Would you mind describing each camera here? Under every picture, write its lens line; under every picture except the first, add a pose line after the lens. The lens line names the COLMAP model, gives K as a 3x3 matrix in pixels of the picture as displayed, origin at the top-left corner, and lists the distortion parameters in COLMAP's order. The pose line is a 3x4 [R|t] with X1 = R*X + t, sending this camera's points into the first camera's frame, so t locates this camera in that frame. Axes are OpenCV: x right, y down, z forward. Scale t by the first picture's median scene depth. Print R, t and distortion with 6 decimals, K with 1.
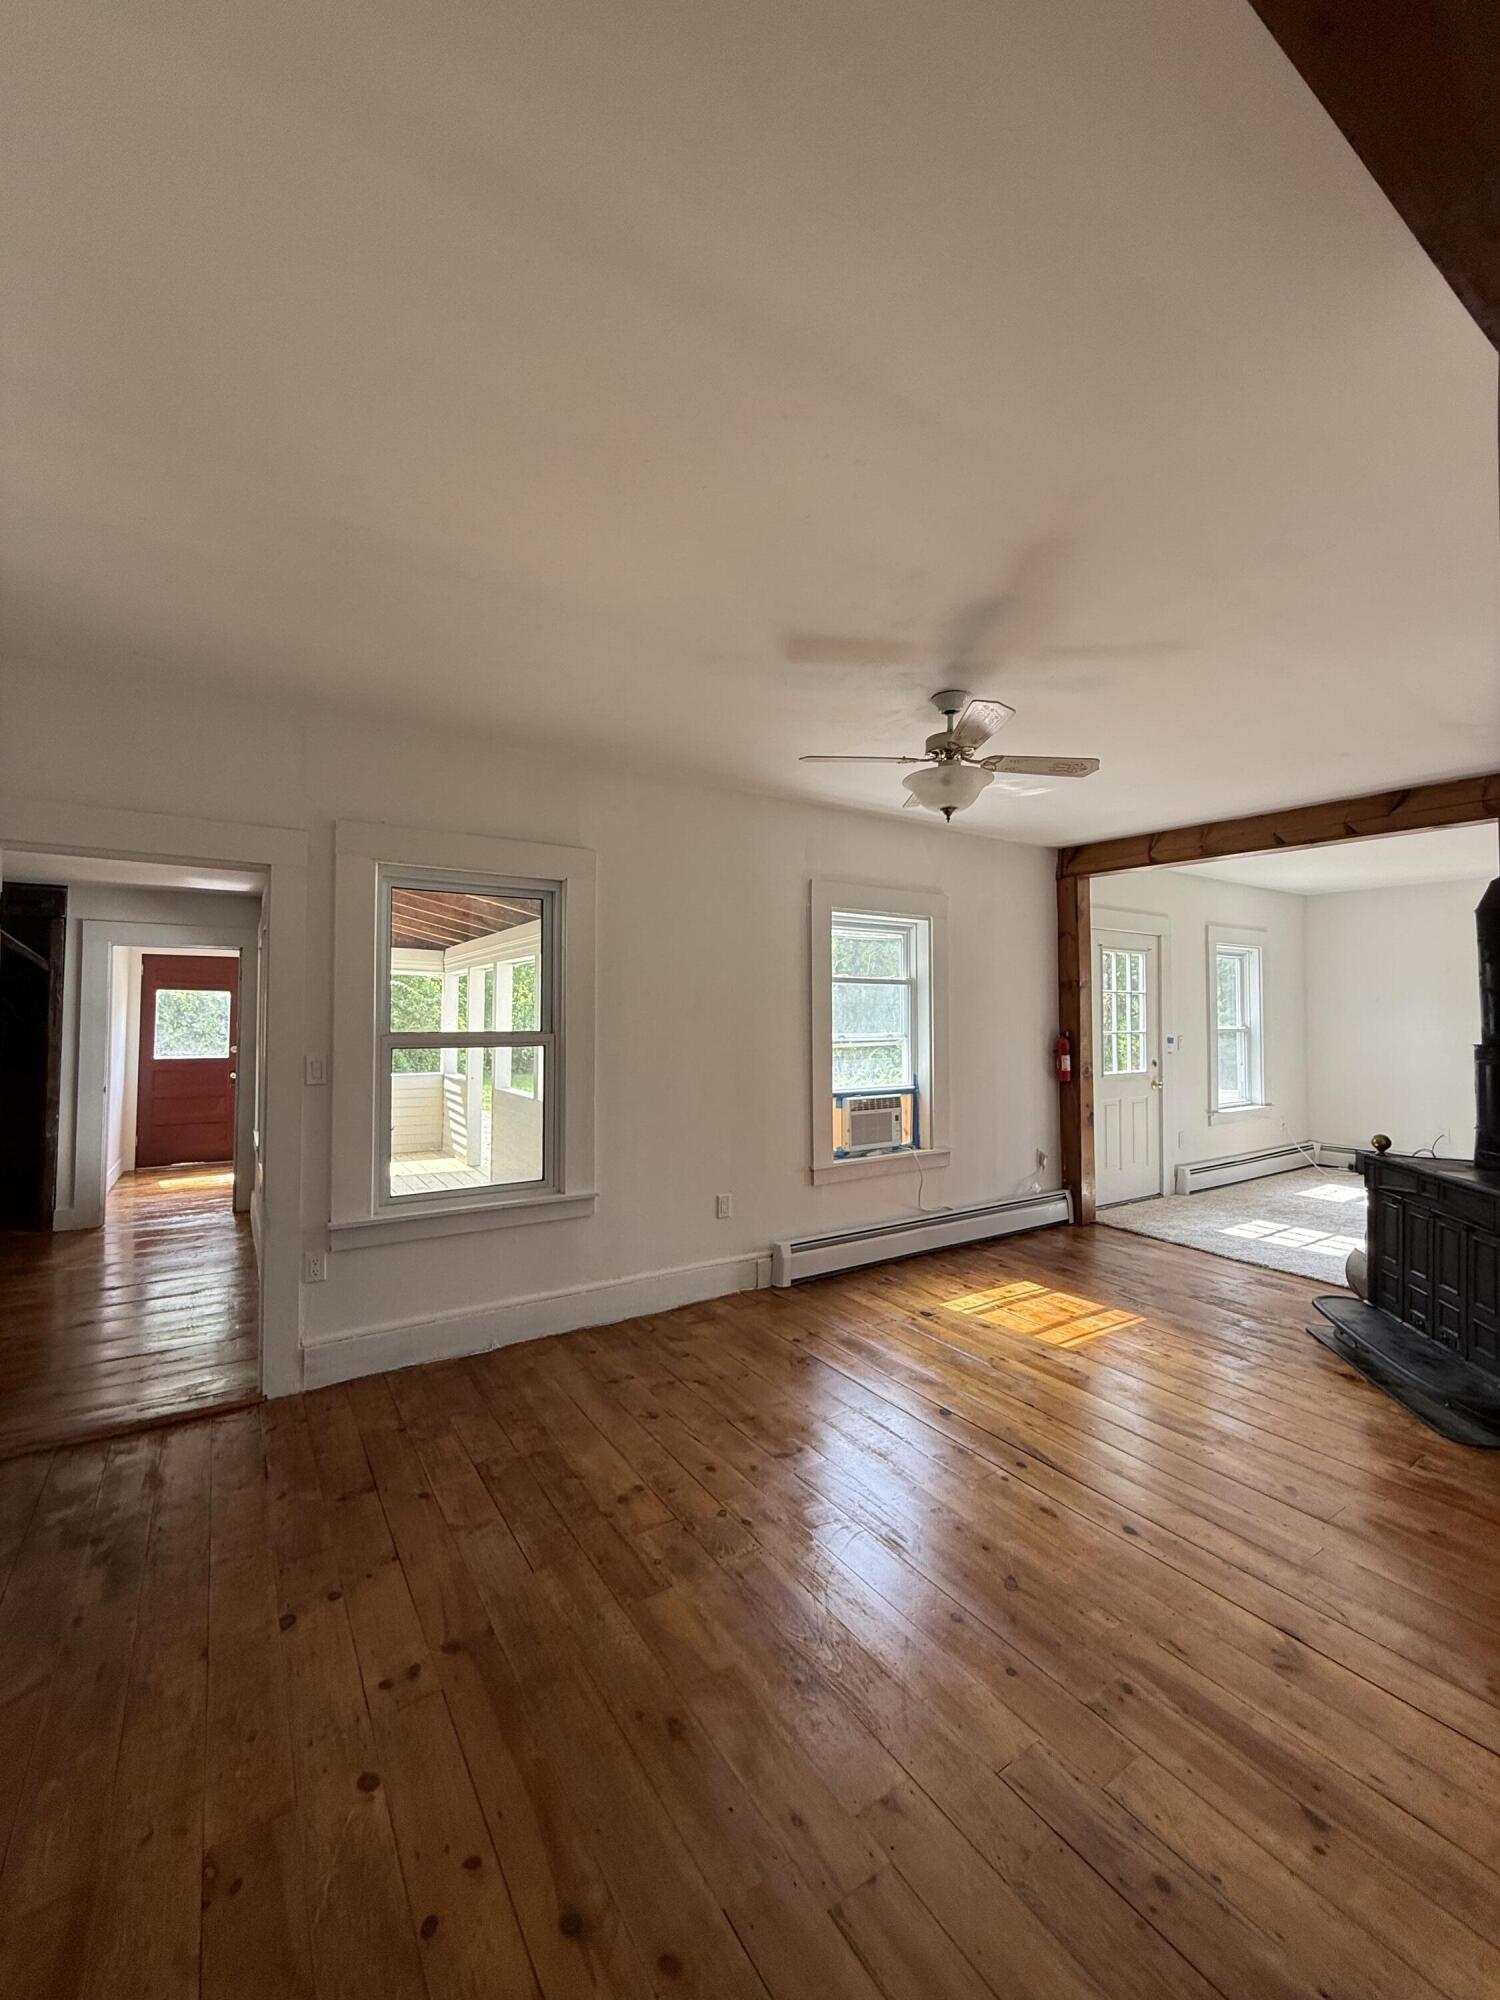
lens RADIAL K [[797.7, 0, 747.3], [0, 797.7, 994.8], [0, 0, 1]] dist [-0.000595, -0.000149]
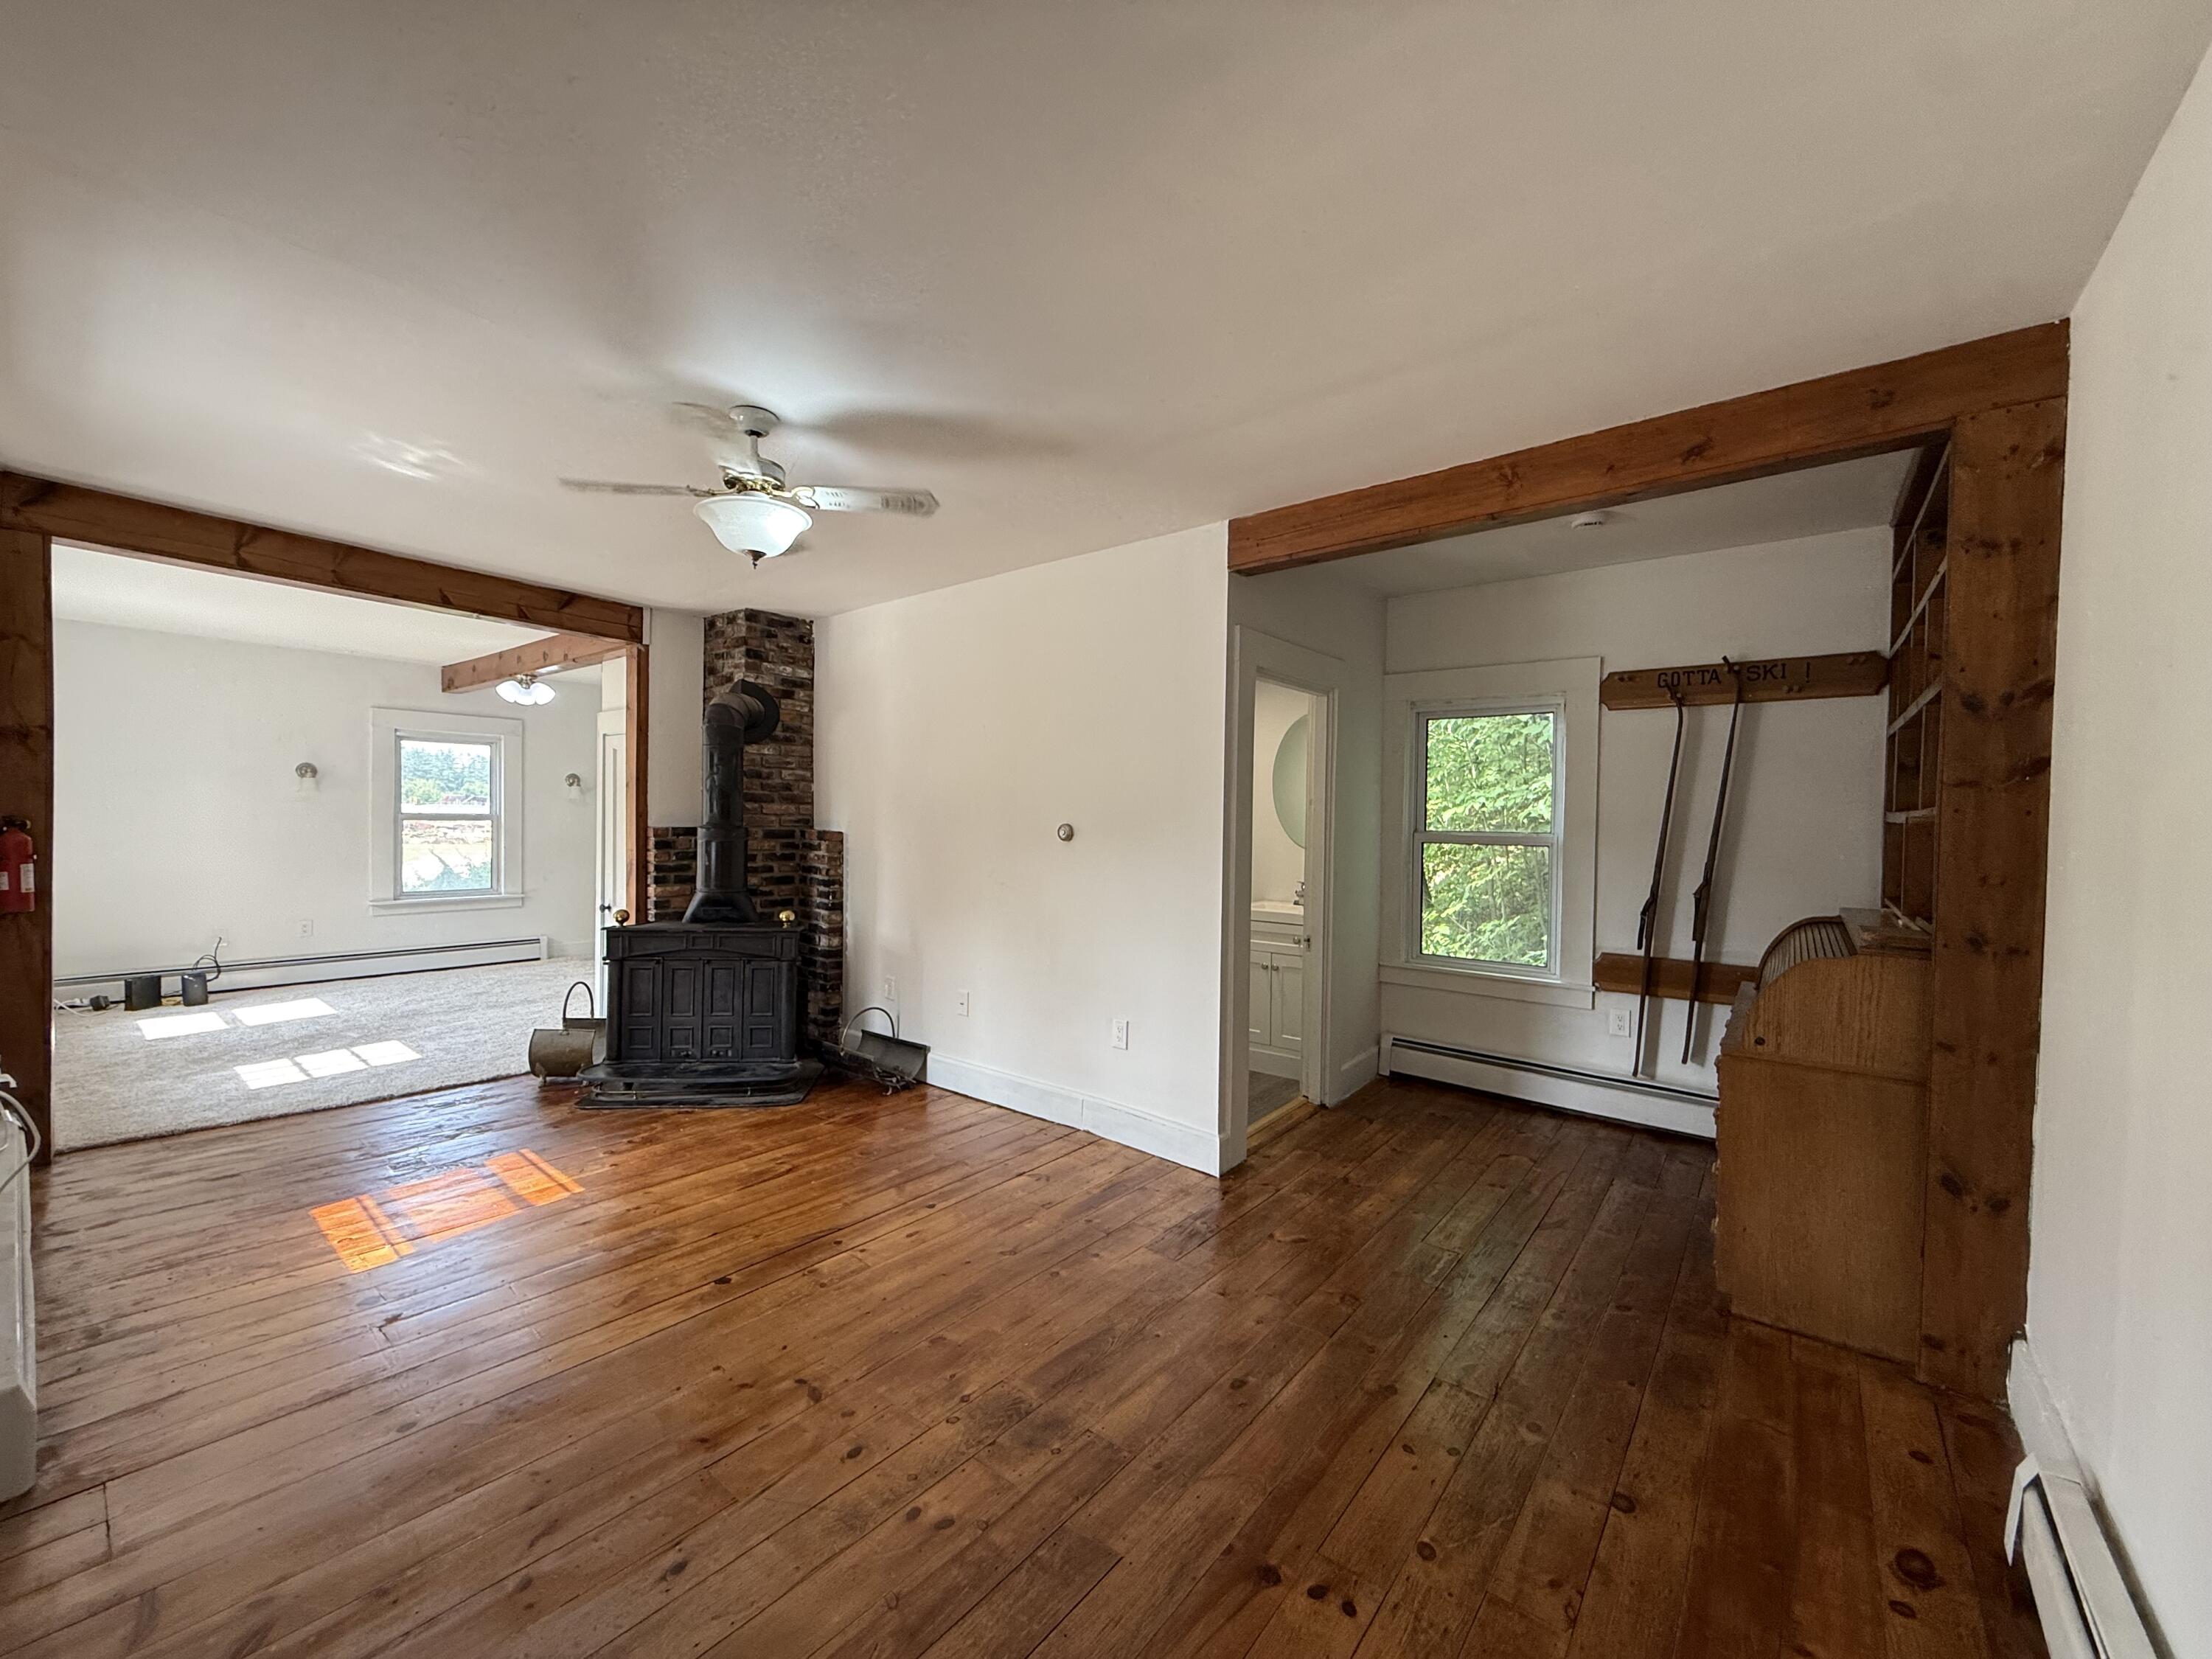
lens RADIAL K [[882.2, 0, 1102.3], [0, 882.2, 829.8], [0, 0, 1]] dist [-0.000595, -0.000149]
pose [[-0.306096, -0.018740, 0.951816, -0.428774], [-0.043111, 0.999053, 0.005806, 0.020044], [-0.951024, -0.039256, -0.306615, 0.540783]]
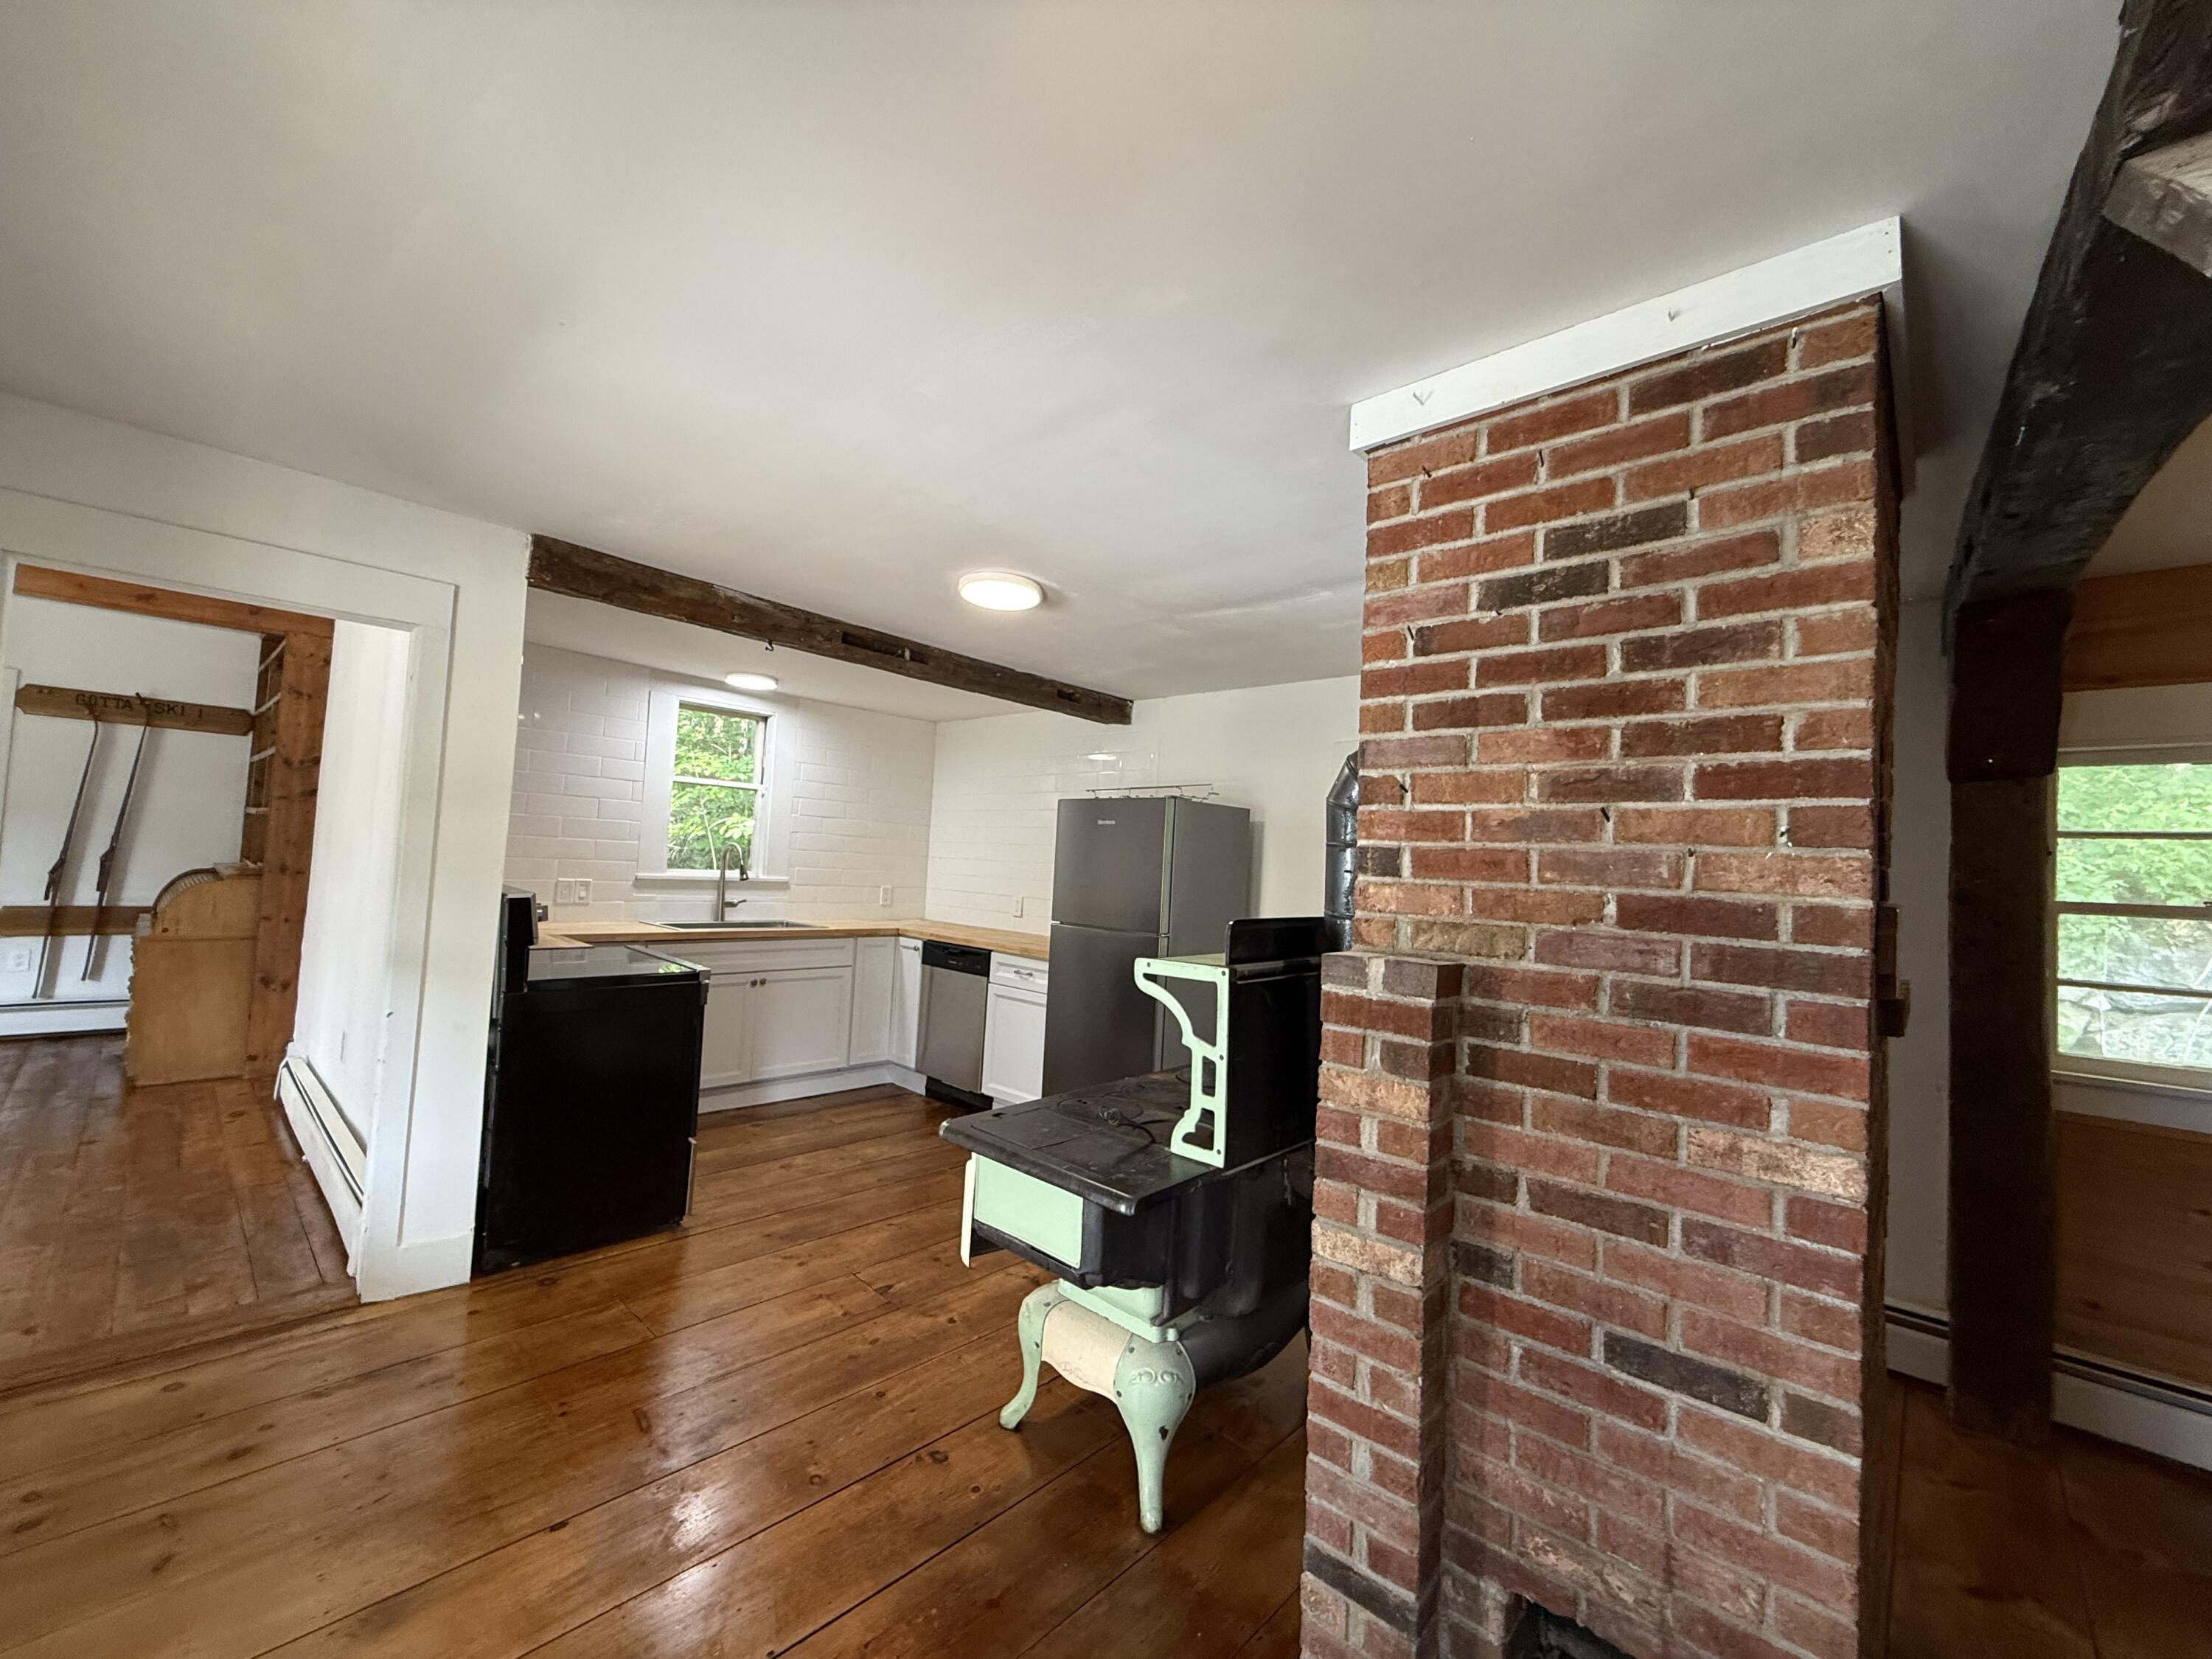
lens RADIAL K [[882.2, 0, 1086.8], [0, 882.2, 833.2], [0, 0, 1]] dist [-0.000595, -0.000149]
pose [[-0.972760, -0.062656, -0.223185, -0.790029], [-0.049435, 0.996702, -0.064347, 0.038912], [0.226481, -0.051561, -0.972650, 1.141892]]
